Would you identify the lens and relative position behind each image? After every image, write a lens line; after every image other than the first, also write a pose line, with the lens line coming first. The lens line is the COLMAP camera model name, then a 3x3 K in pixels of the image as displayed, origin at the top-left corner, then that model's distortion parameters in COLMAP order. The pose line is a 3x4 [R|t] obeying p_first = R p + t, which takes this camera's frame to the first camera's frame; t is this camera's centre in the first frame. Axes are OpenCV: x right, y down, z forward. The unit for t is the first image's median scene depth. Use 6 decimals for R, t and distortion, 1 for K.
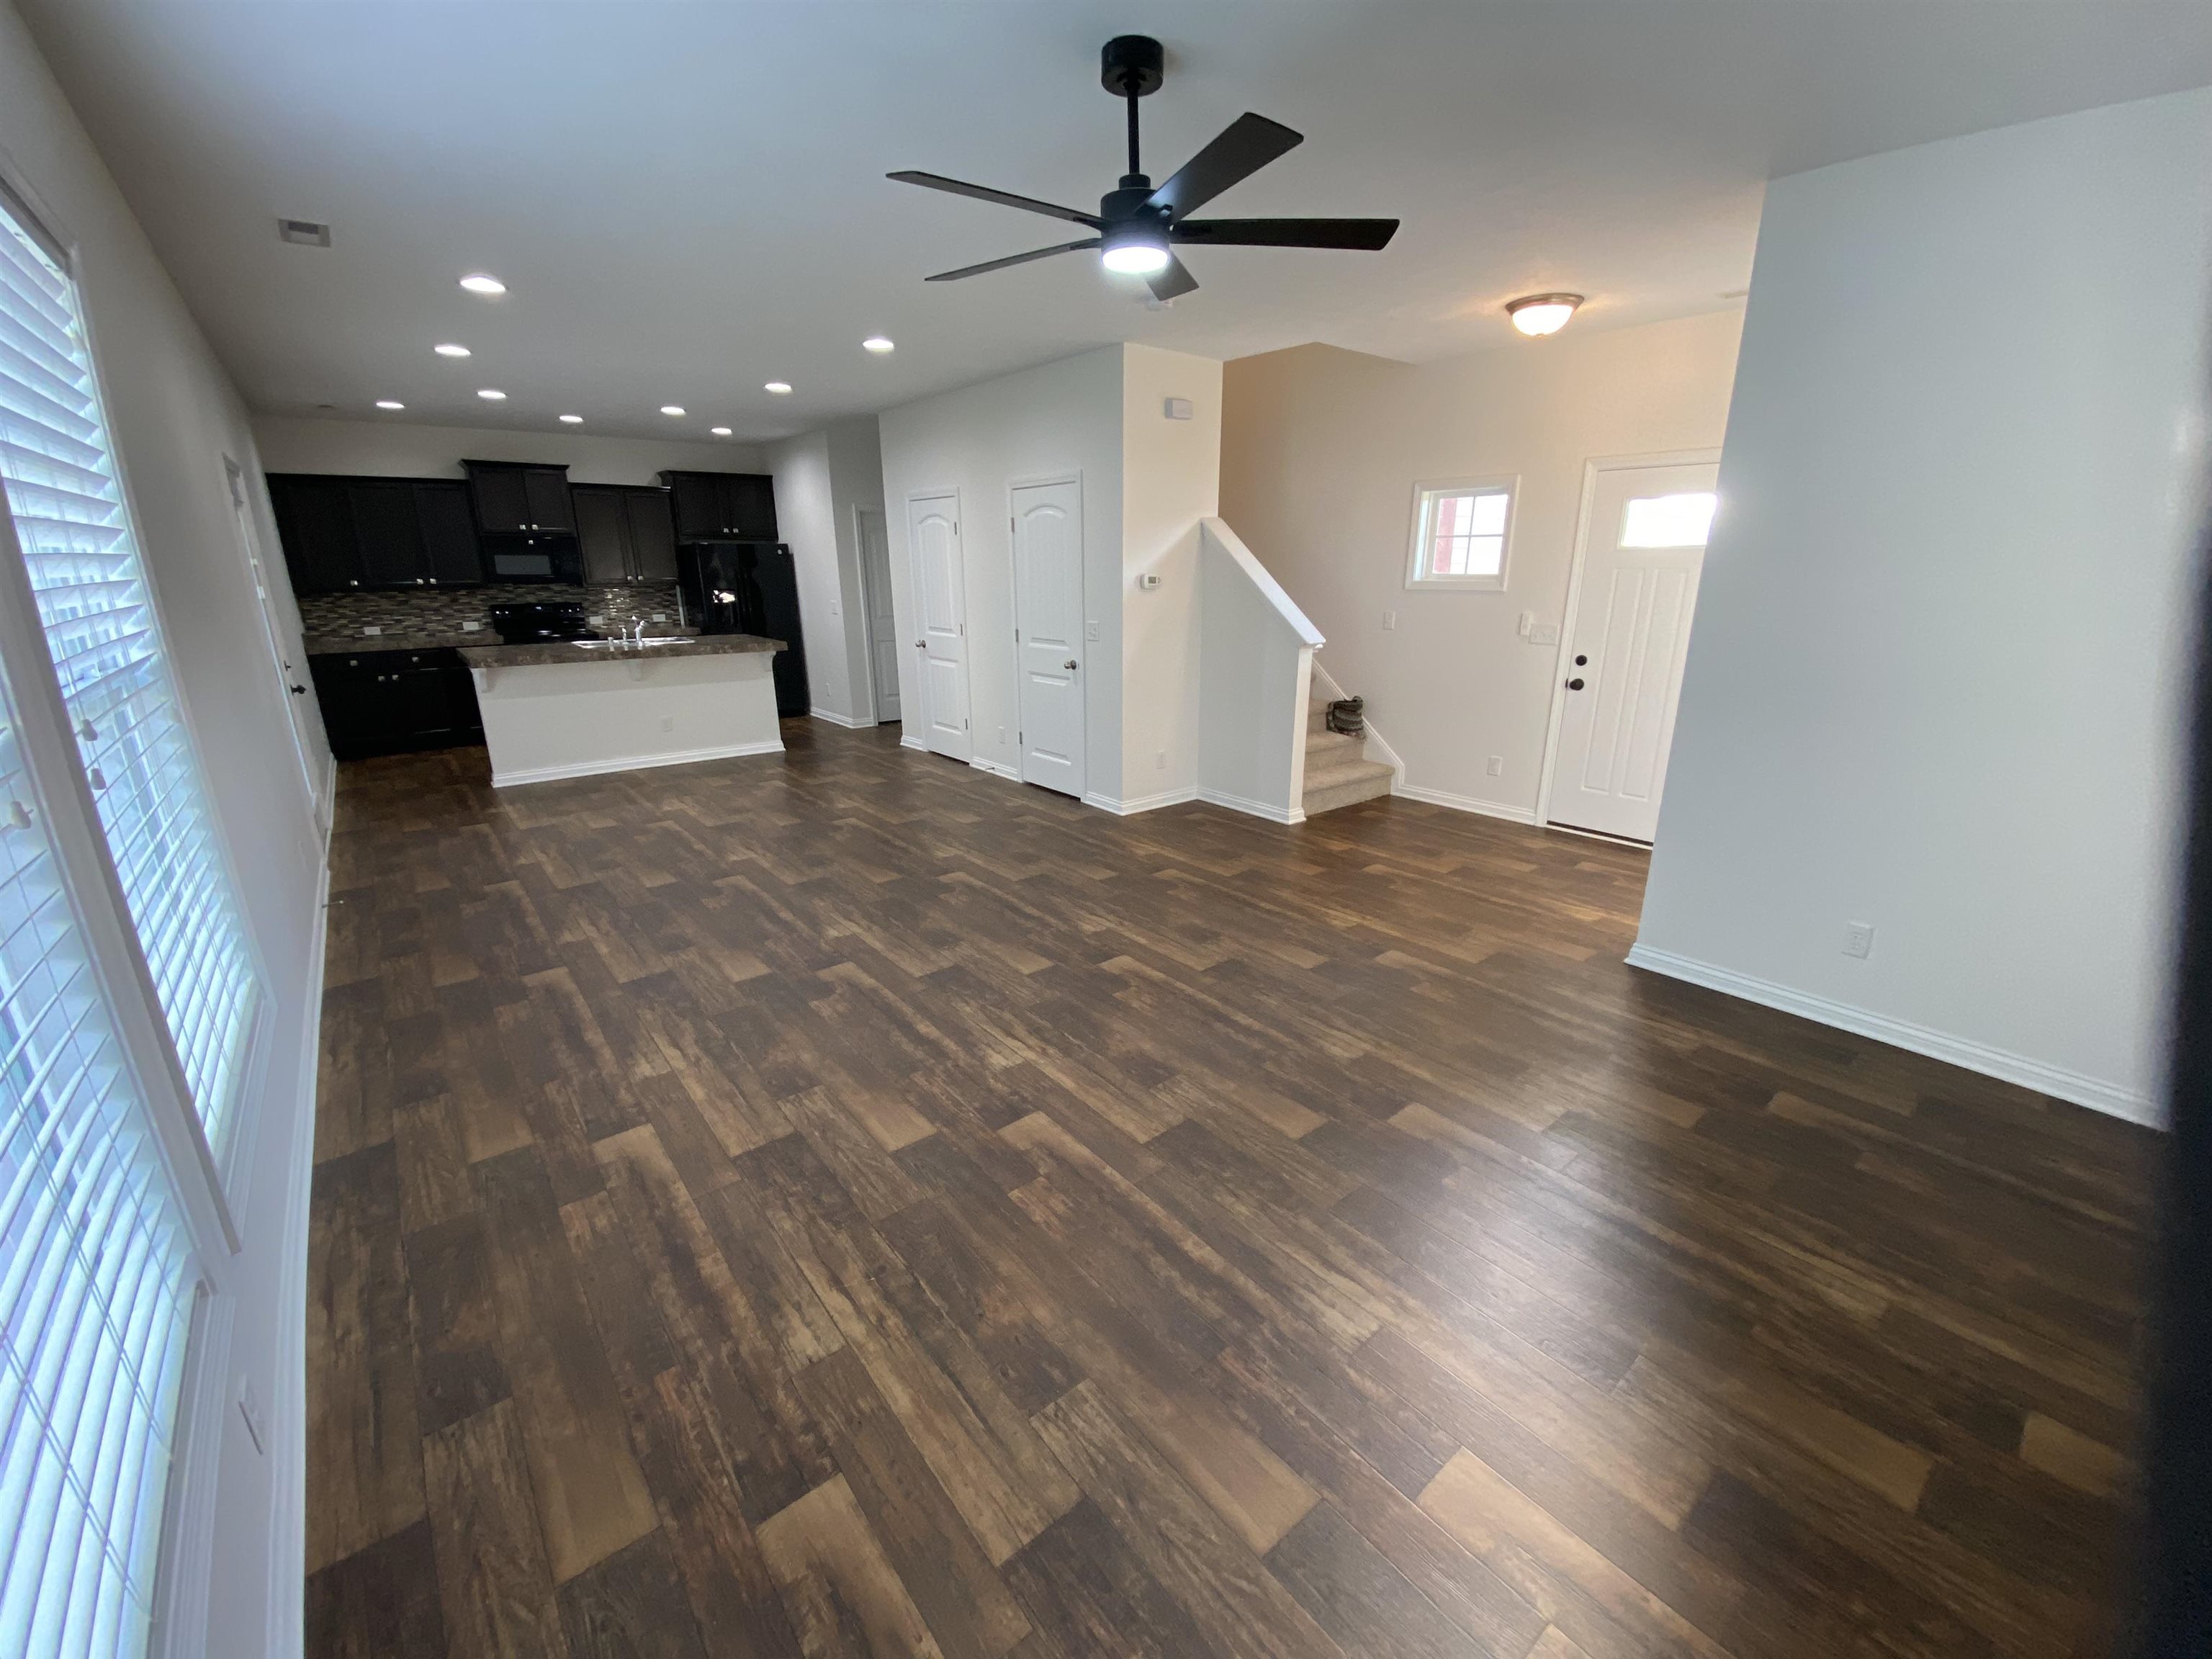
lens RADIAL K [[893.8, 0, 1105.5], [0, 893.8, 867.8], [0, 0, 1]] dist [0.013057, -0.014856]
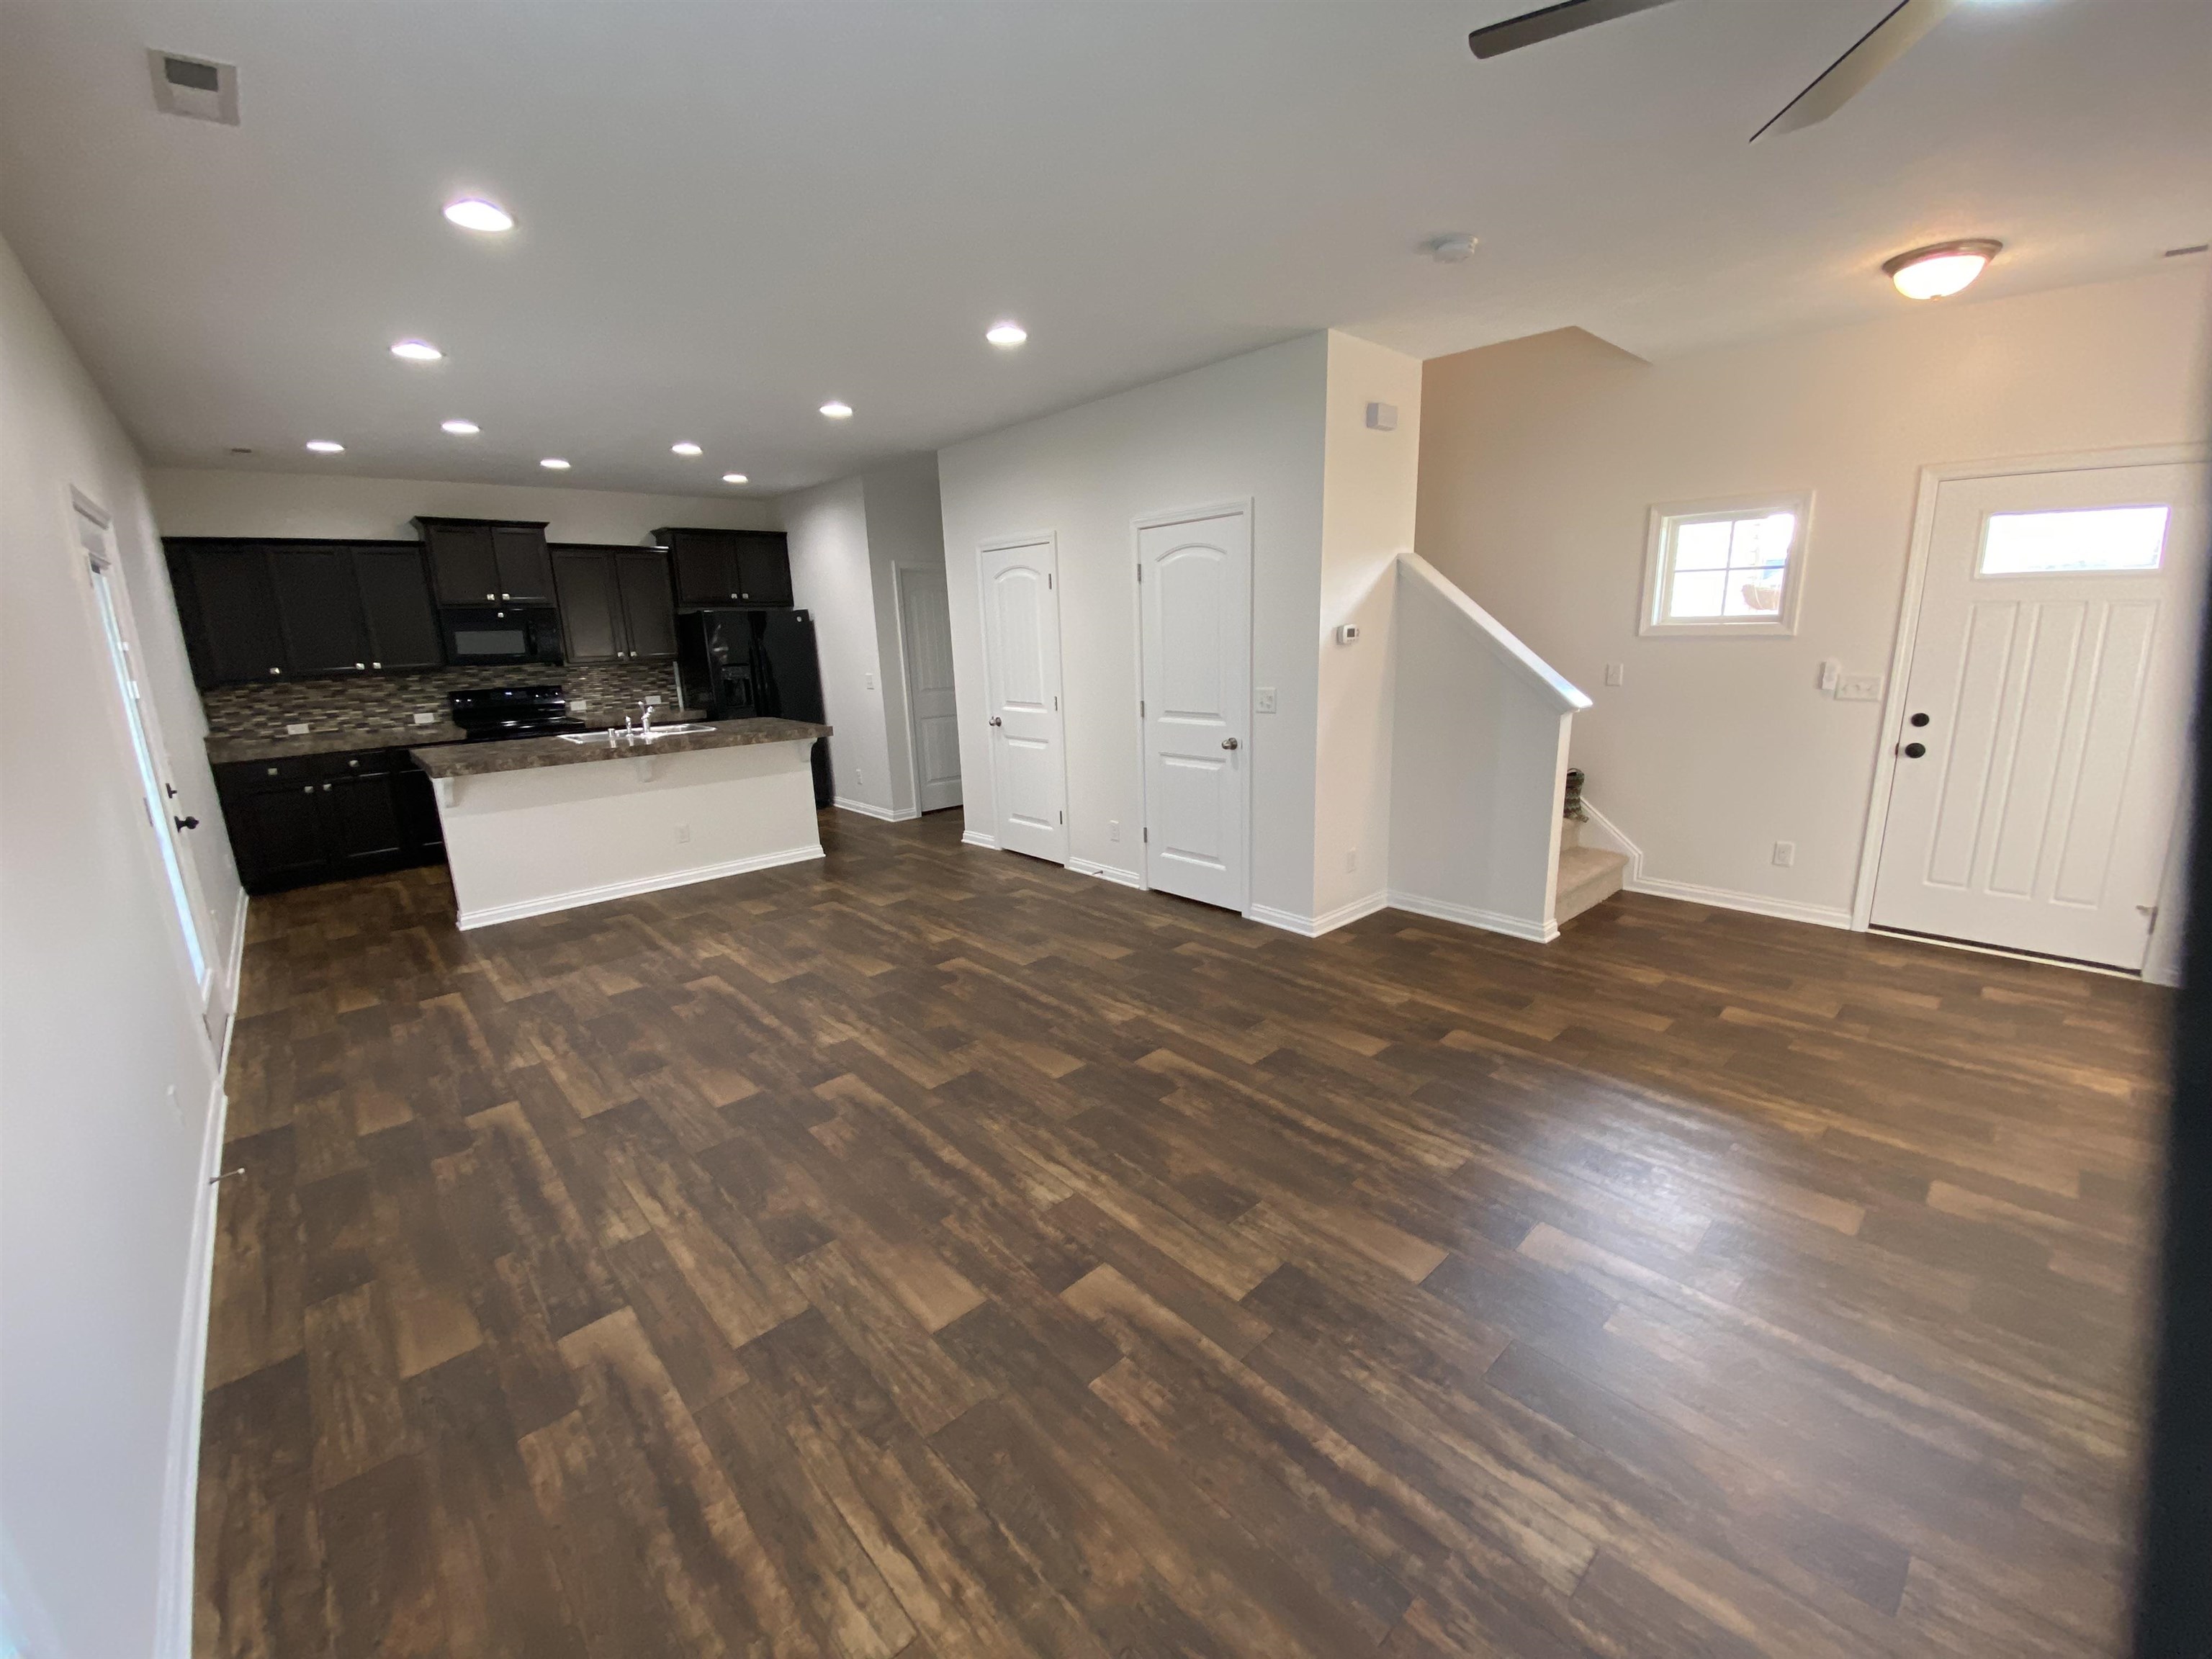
lens RADIAL K [[893.8, 0, 1084.2], [0, 893.8, 839.7], [0, 0, 1]] dist [0.013057, -0.014856]
pose [[0.998240, -0.040699, 0.043125, -0.137338], [0.044419, 0.995027, -0.089149, -0.055123], [-0.039282, 0.090908, 0.995084, 0.163564]]
